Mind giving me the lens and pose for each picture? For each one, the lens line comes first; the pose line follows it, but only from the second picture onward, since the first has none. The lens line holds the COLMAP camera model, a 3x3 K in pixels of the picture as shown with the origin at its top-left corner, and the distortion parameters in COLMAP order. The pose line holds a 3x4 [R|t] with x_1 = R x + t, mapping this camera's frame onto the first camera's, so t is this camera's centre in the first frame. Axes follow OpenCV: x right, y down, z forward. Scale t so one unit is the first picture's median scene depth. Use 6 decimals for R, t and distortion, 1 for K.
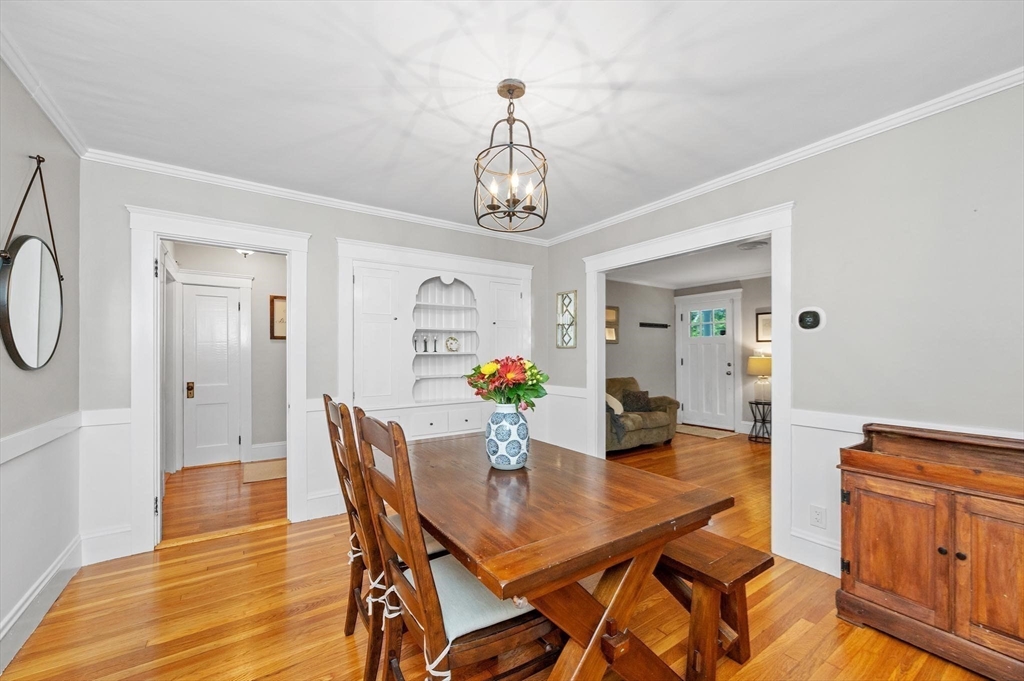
lens RADIAL K [[407.3, 0, 511.6], [0, 407.3, 350.9], [0, 0, 1]] dist [-0.001598, -0.000138]
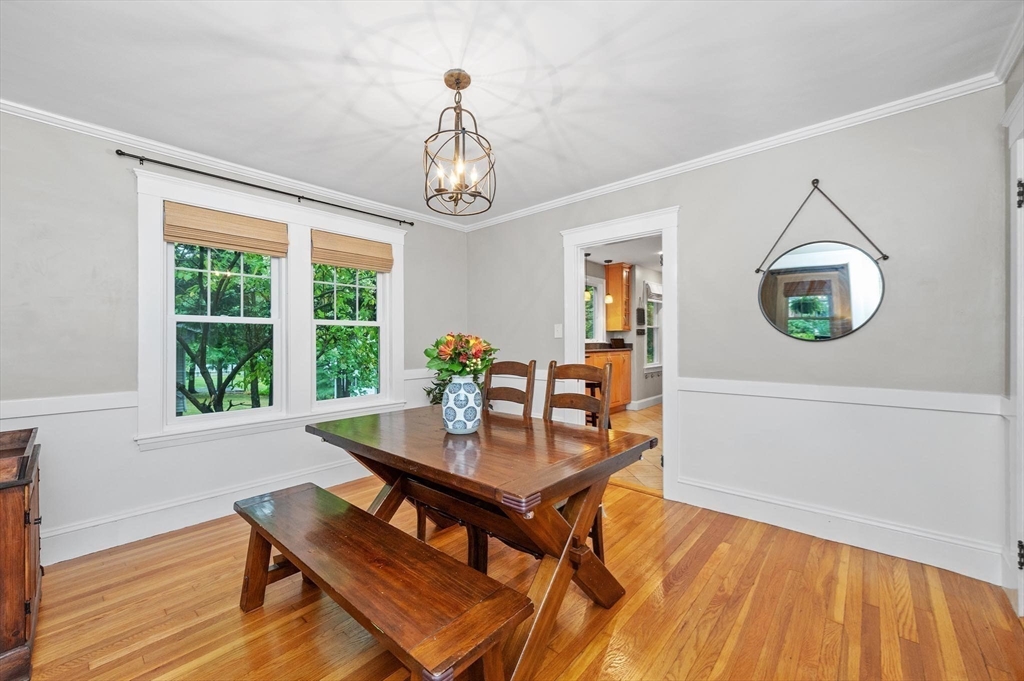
lens RADIAL K [[406.0, 0, 505.3], [0, 406.0, 340.4], [0, 0, 1]] dist [0.009767, -0.000027]
pose [[-0.972162, 0.008578, -0.234152, 0.065397], [0.009559, 0.999950, -0.003057, 0.019294], [0.234114, -0.005211, -0.972195, 1.022451]]
